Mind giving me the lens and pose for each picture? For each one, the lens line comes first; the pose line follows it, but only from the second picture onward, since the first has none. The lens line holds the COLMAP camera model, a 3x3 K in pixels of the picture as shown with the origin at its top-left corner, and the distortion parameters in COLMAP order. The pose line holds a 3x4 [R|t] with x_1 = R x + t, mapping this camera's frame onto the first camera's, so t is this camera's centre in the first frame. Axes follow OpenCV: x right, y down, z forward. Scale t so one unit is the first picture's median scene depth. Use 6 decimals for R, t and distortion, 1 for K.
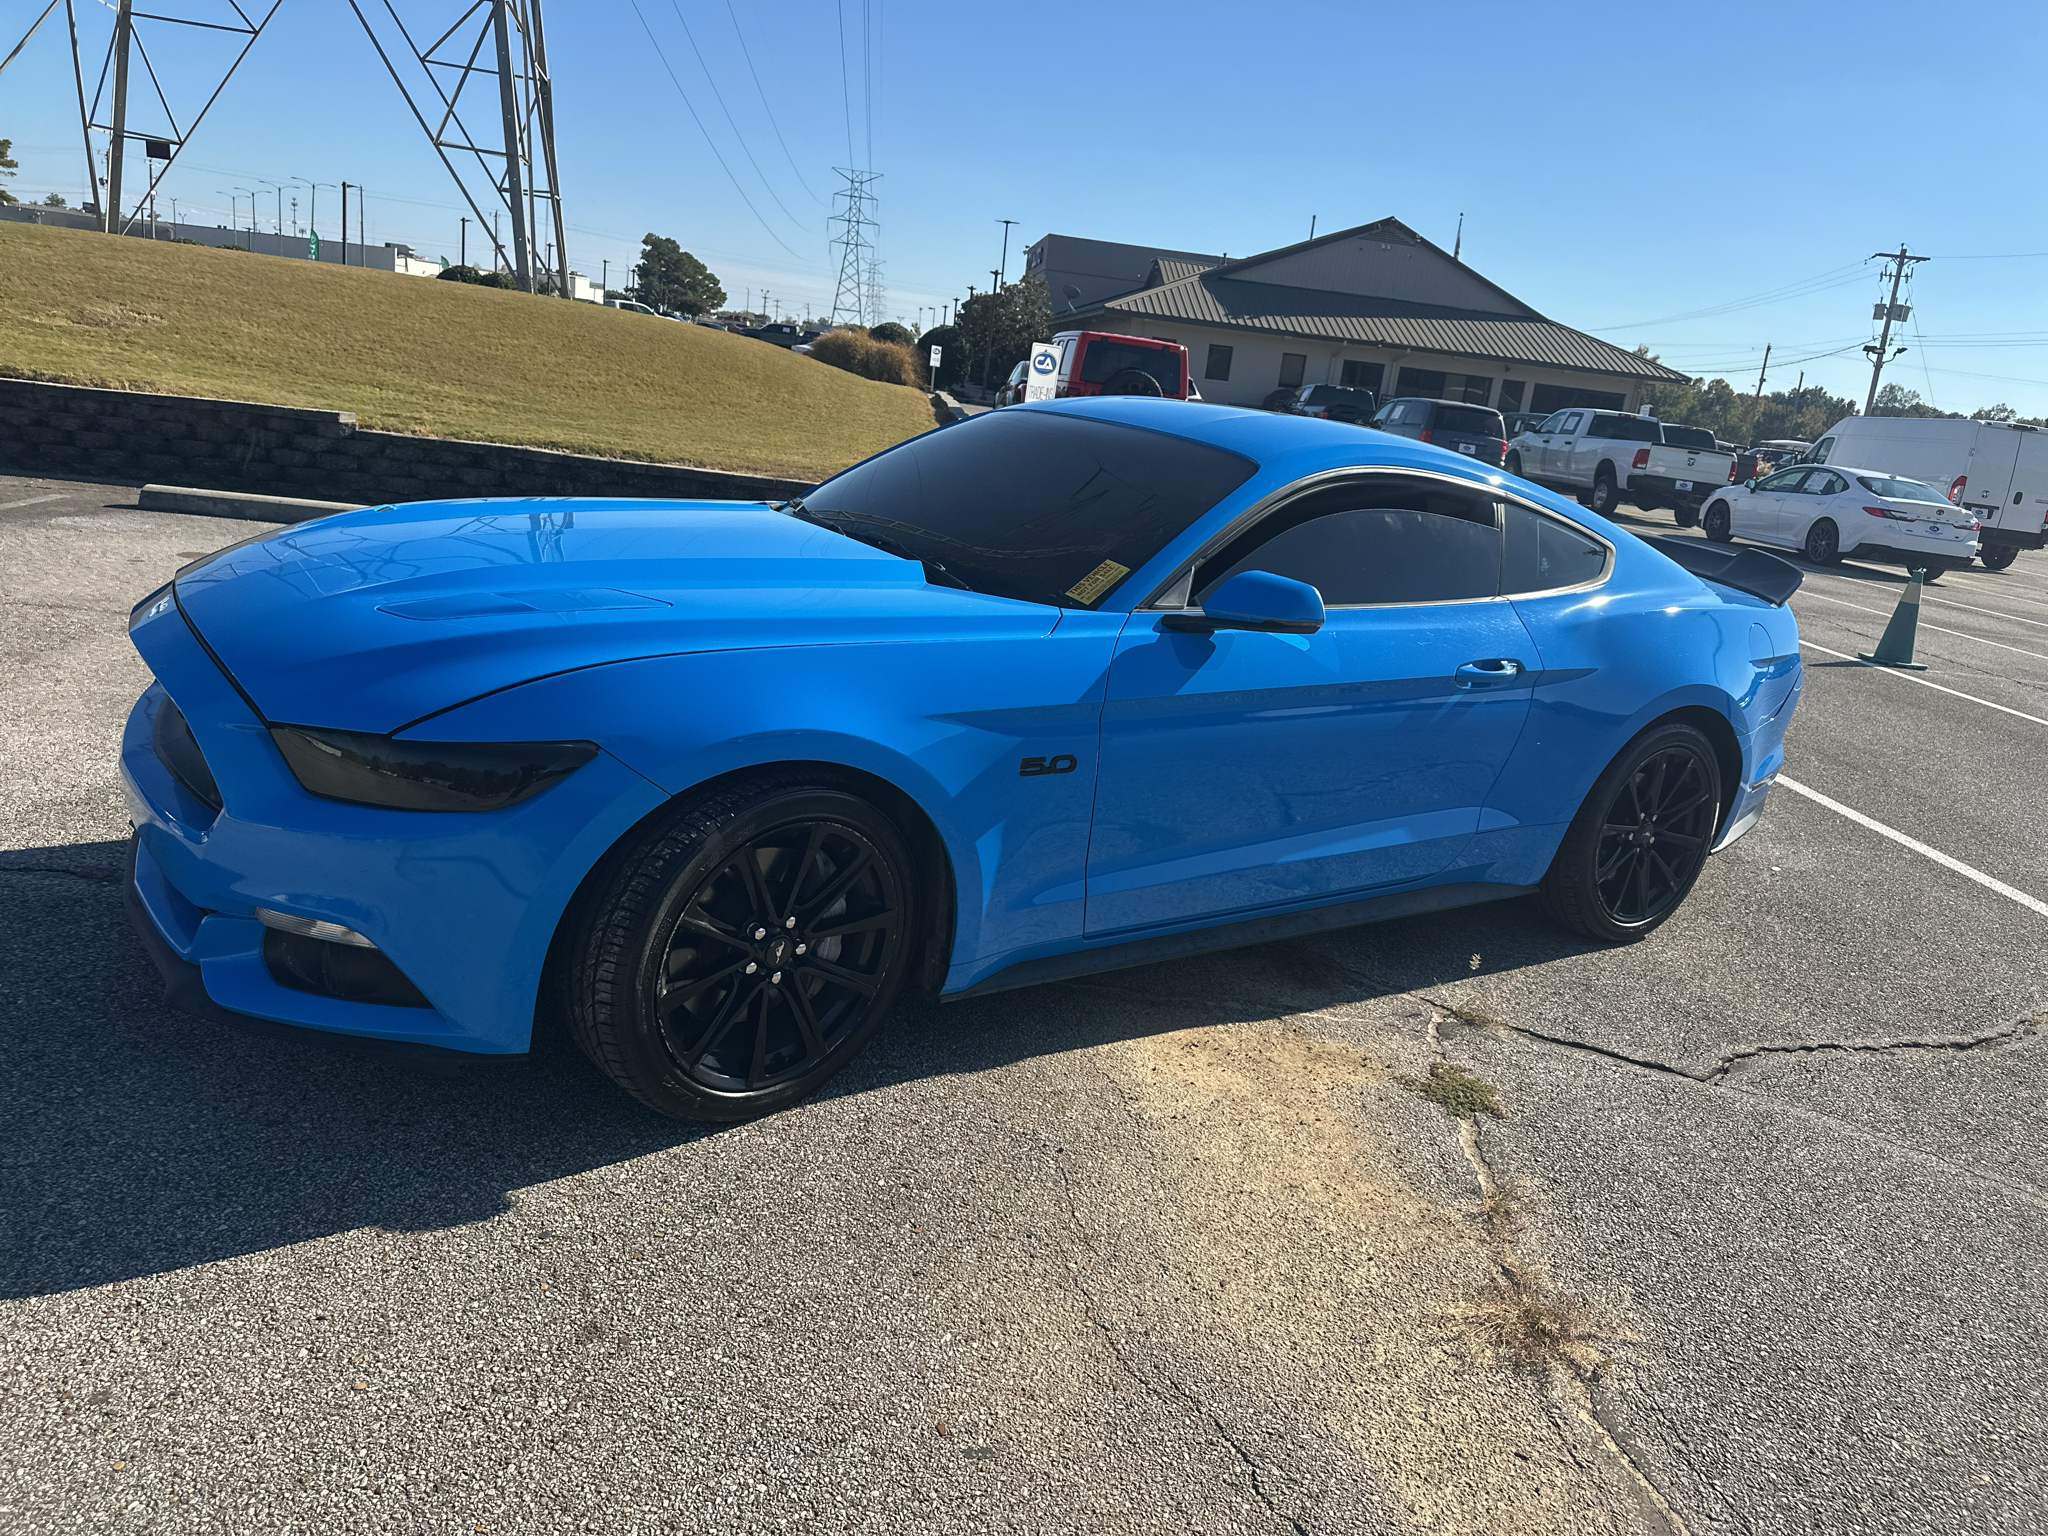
lens RADIAL K [[1444.6, 0, 1022.1], [0, 1444.6, 816.6], [0, 0, 1]] dist [0.033196, -0.041293]
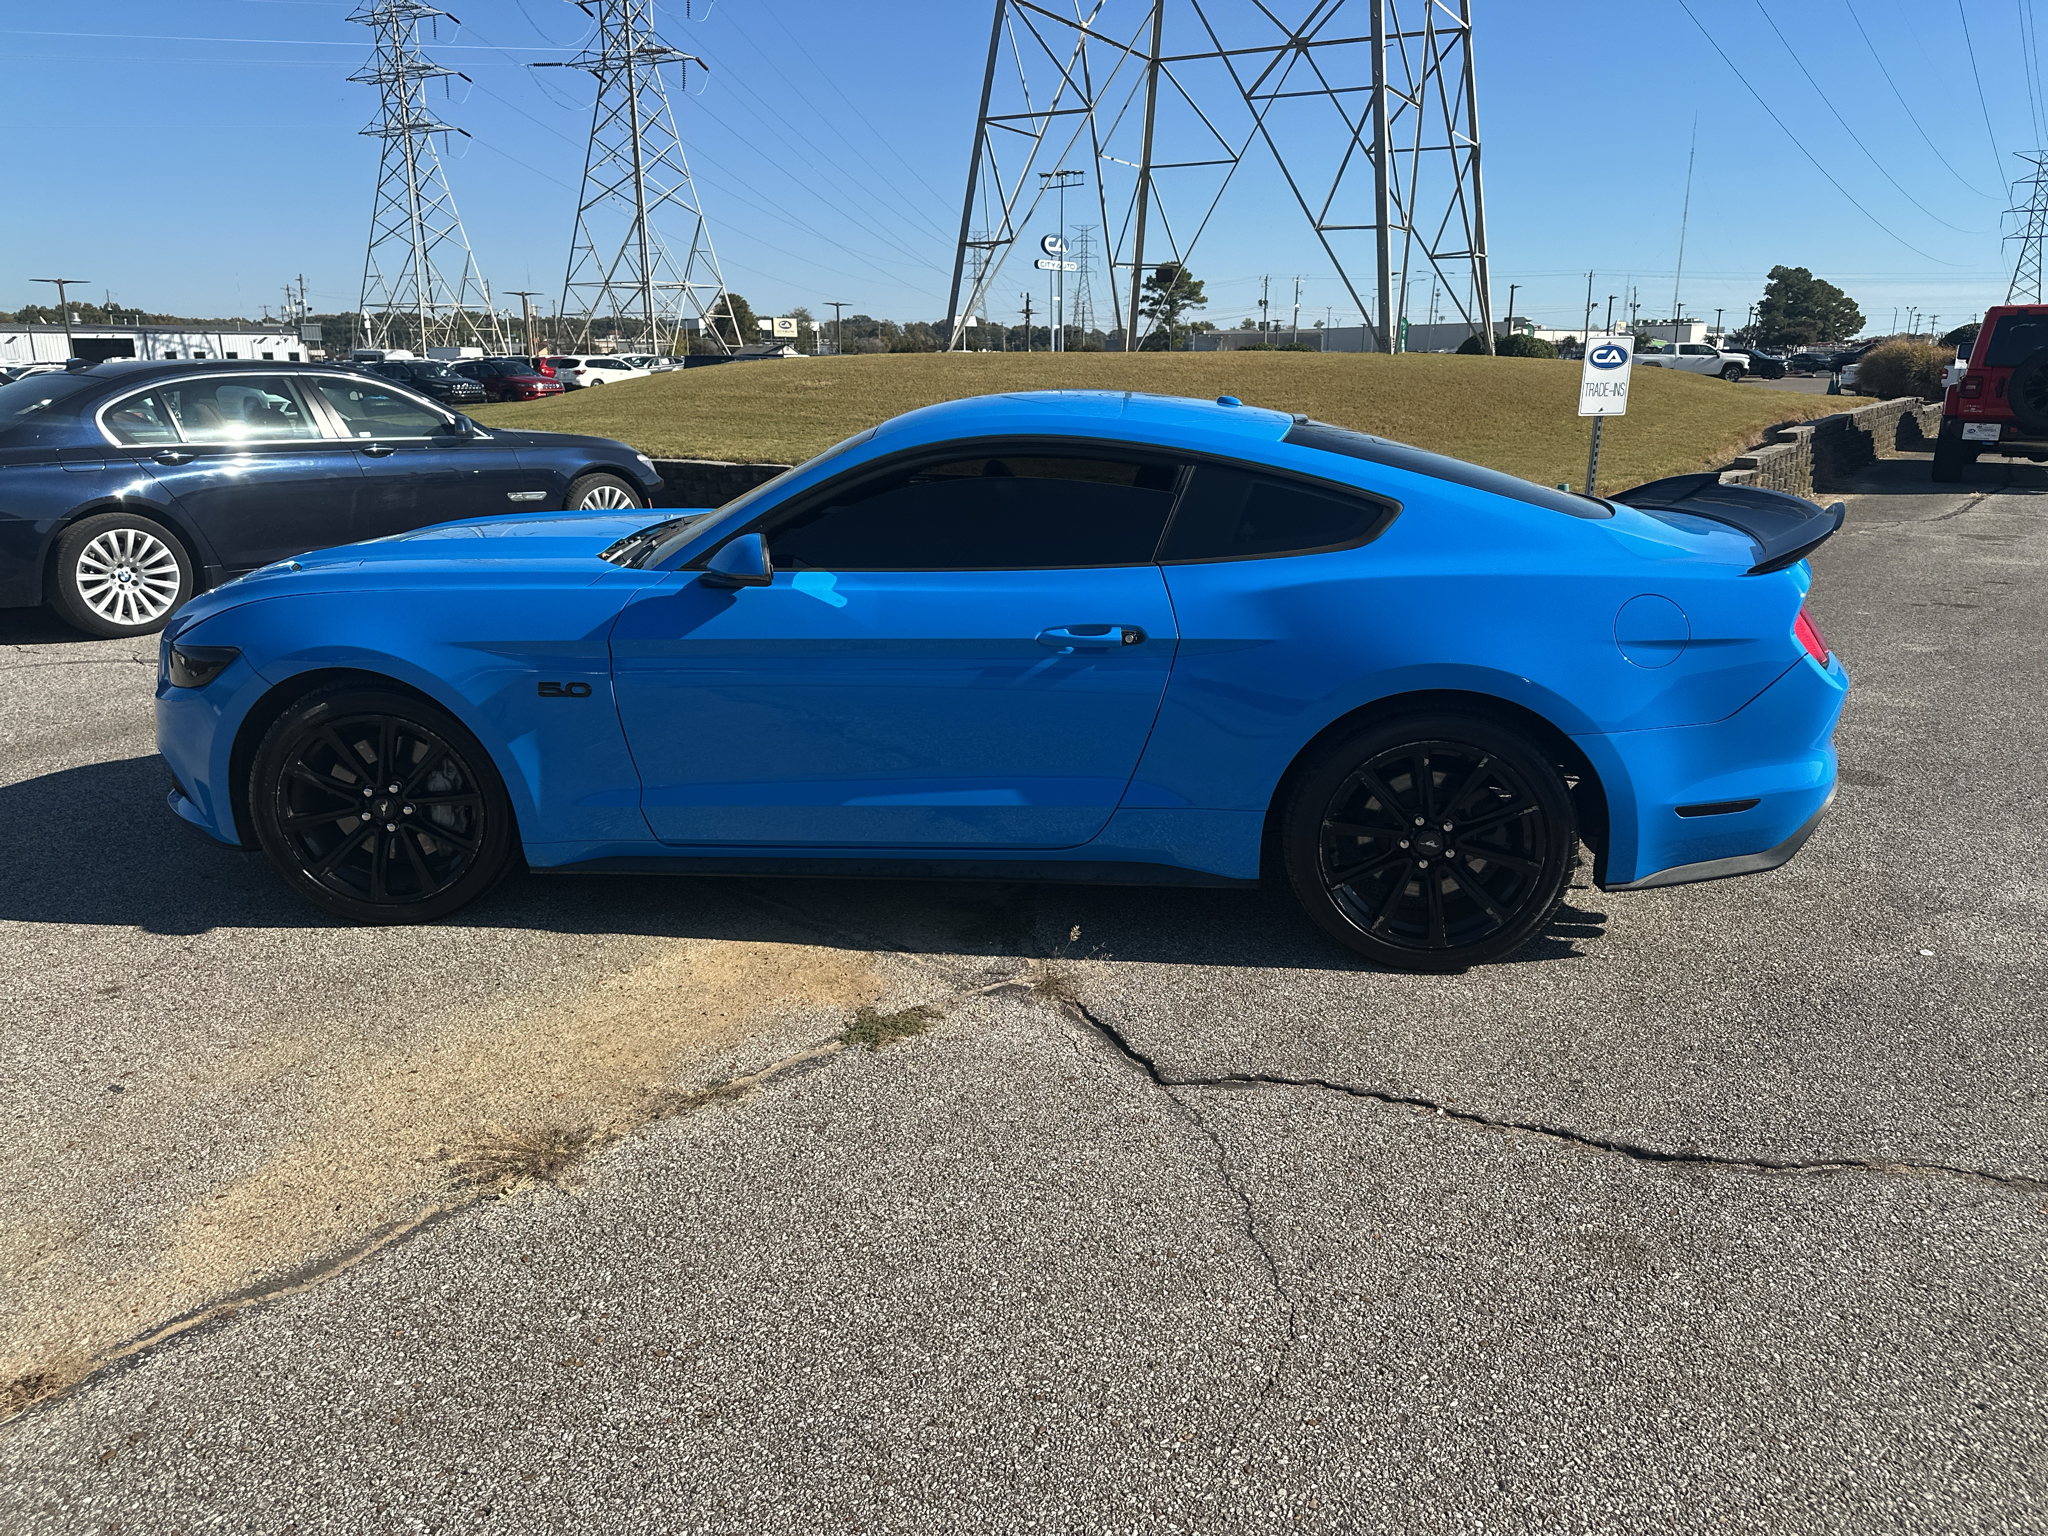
lens RADIAL K [[1472.9, 0, 1073.0], [0, 1472.9, 844.2], [0, 0, 1]] dist [0.029934, -0.059228]
pose [[0.733490, 0.090093, -0.673703, 0.235037], [-0.109332, 0.993908, 0.013879, 0.006202], [0.670850, 0.063477, 0.738872, 0.066753]]
